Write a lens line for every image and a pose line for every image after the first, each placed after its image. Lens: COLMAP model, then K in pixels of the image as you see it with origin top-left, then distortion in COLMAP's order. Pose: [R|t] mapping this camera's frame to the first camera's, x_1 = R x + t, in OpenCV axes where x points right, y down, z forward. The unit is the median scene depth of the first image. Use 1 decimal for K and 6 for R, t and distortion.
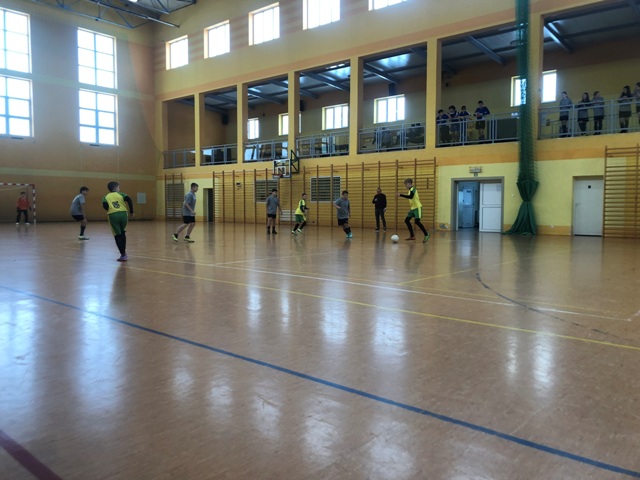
lens RADIAL K [[521.6, 0, 310.3], [0, 521.6, 237.1], [0, 0, 1]] dist [0.044270, -0.046439]
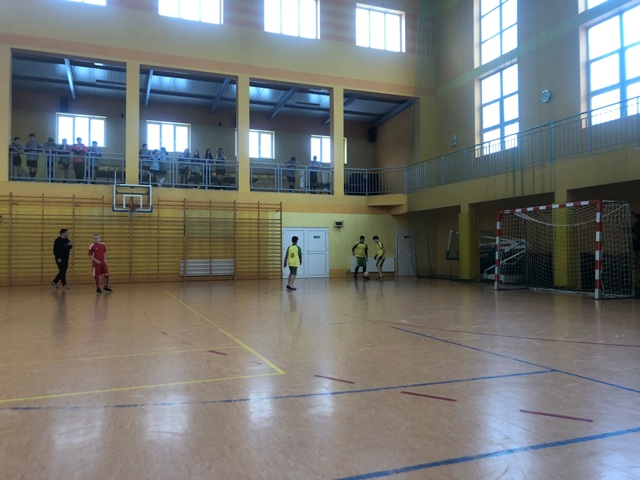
lens RADIAL K [[521.6, 0, 318.0], [0, 521.6, 229.7], [0, 0, 1]] dist [0.044270, -0.046439]
pose [[0.452906, 0.031732, 0.890993, -0.588952], [0.061177, 0.995905, -0.066565, -0.034818], [-0.889457, 0.084656, 0.449110, 0.528074]]
